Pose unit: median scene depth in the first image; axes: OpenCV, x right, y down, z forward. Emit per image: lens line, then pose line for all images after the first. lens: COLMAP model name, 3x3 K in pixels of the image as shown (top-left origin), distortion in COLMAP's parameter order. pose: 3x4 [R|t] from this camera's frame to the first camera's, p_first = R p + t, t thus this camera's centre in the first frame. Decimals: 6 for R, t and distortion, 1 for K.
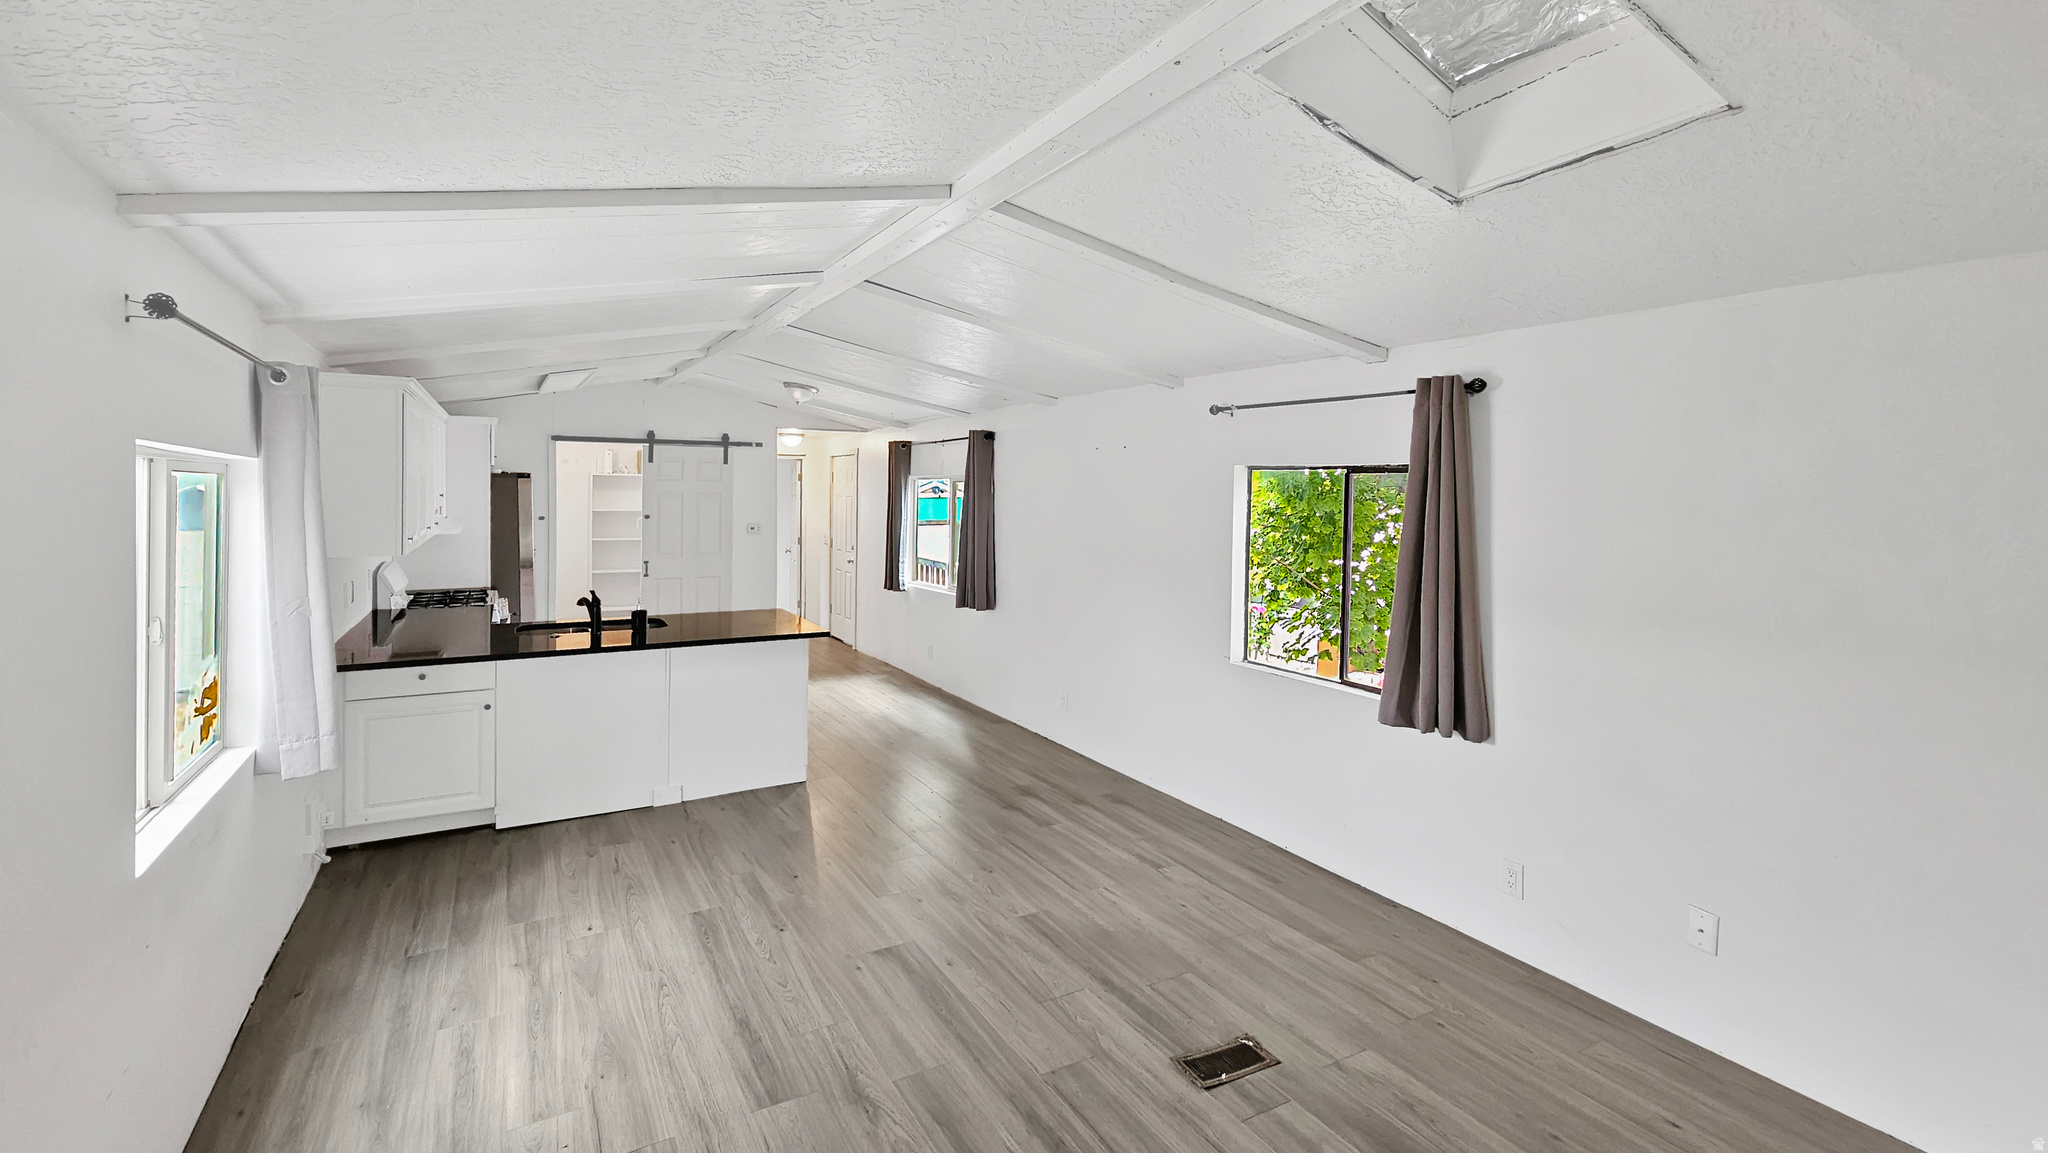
lens RADIAL K [[919.7, 0, 1024.0], [0, 919.7, 576.5], [0, 0, 1]] dist [-0.001730, -0.000065]
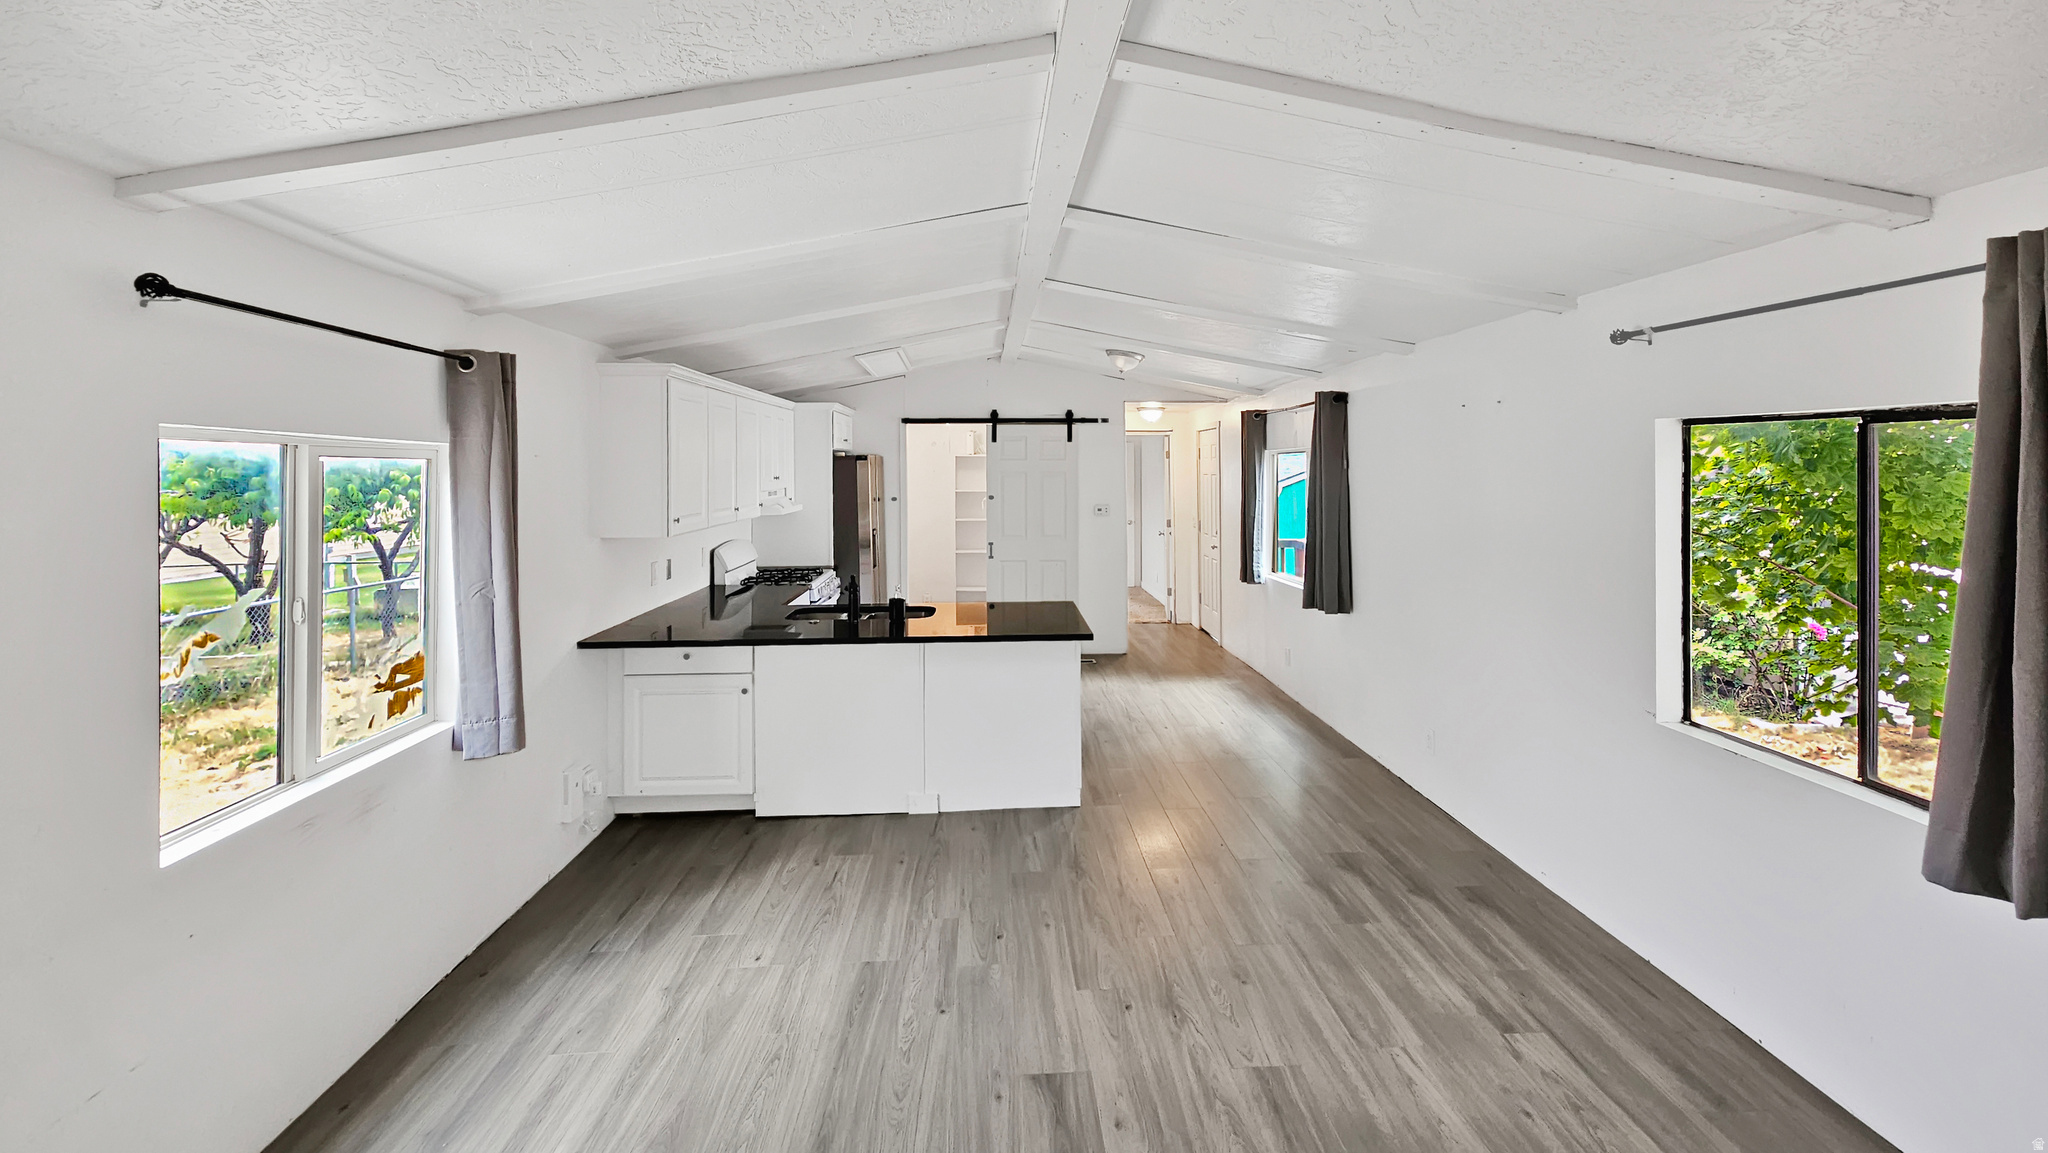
lens RADIAL K [[943.5, 0, 1027.4], [0, 943.5, 504.7], [0, 0, 1]] dist [-0.001373, -0.000134]
pose [[0.893057, 0.002195, -0.449938, 0.137398], [-0.027435, 0.998393, -0.049583, -0.015485], [0.449106, 0.056625, 0.891682, 0.215546]]
